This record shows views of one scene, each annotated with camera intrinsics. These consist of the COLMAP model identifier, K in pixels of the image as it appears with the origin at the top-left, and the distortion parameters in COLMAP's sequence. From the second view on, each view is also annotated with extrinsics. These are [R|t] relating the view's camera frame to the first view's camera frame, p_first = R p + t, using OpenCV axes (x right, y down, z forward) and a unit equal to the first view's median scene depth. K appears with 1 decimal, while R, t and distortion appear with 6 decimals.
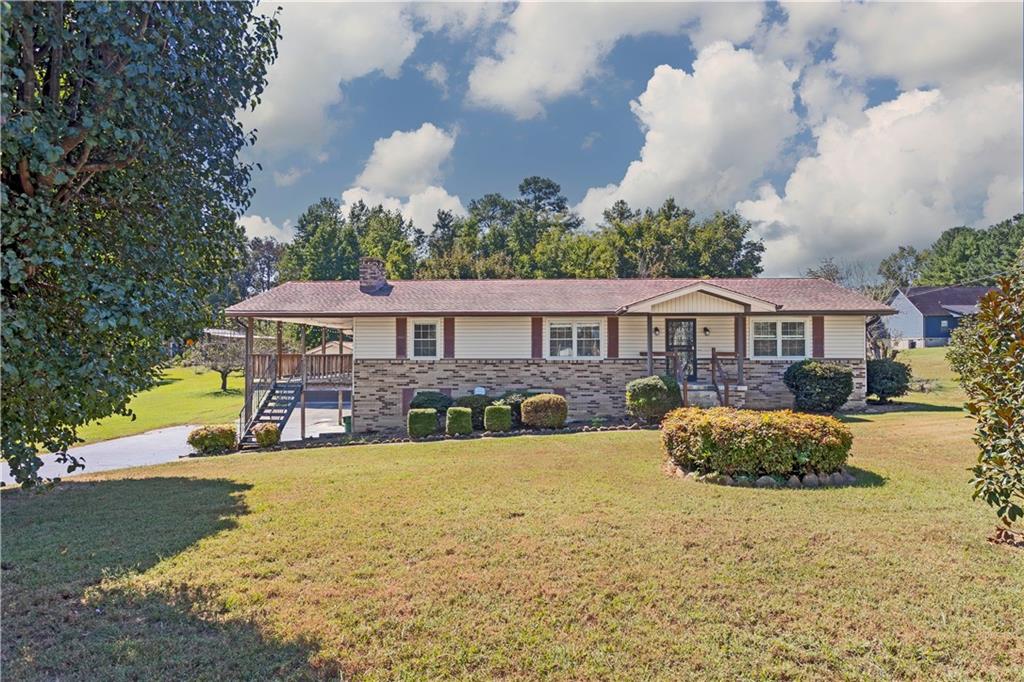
lens RADIAL K [[553.2, 0, 512.5], [0, 553.2, 345.5], [0, 0, 1]] dist [-0.007328, 0.000924]
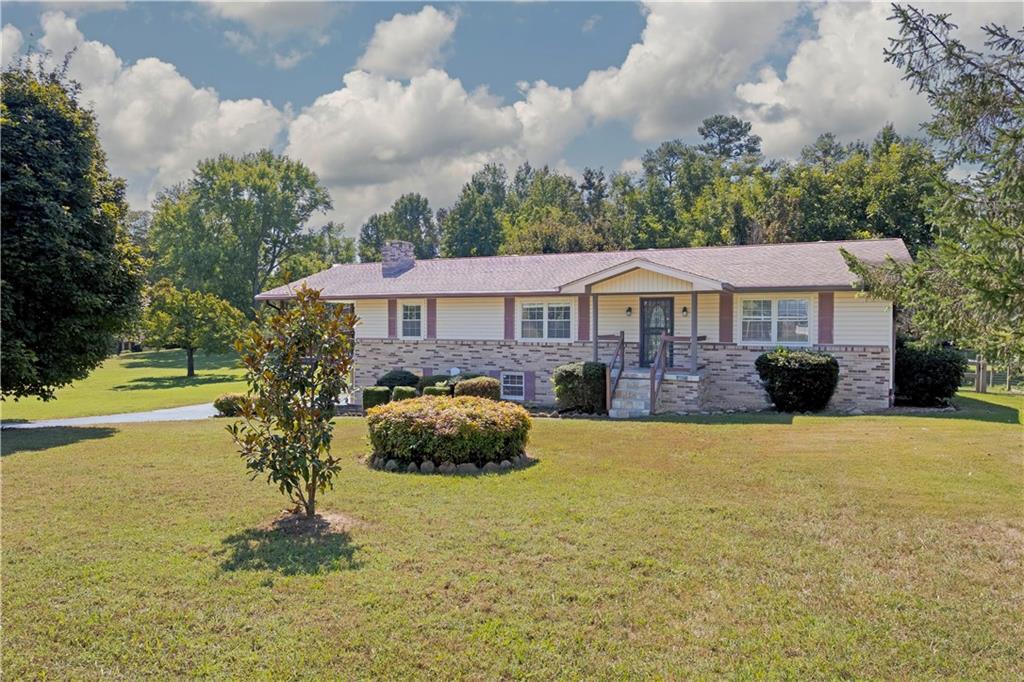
lens RADIAL K [[629.4, 0, 512.3], [0, 629.4, 337.6], [0, 0, 1]] dist [-0.008919, 0.002570]
pose [[0.926821, 0.011900, -0.375315, 0.464039], [0.001482, 0.999374, 0.035345, -0.019754], [0.375500, -0.033315, 0.926223, -0.022470]]
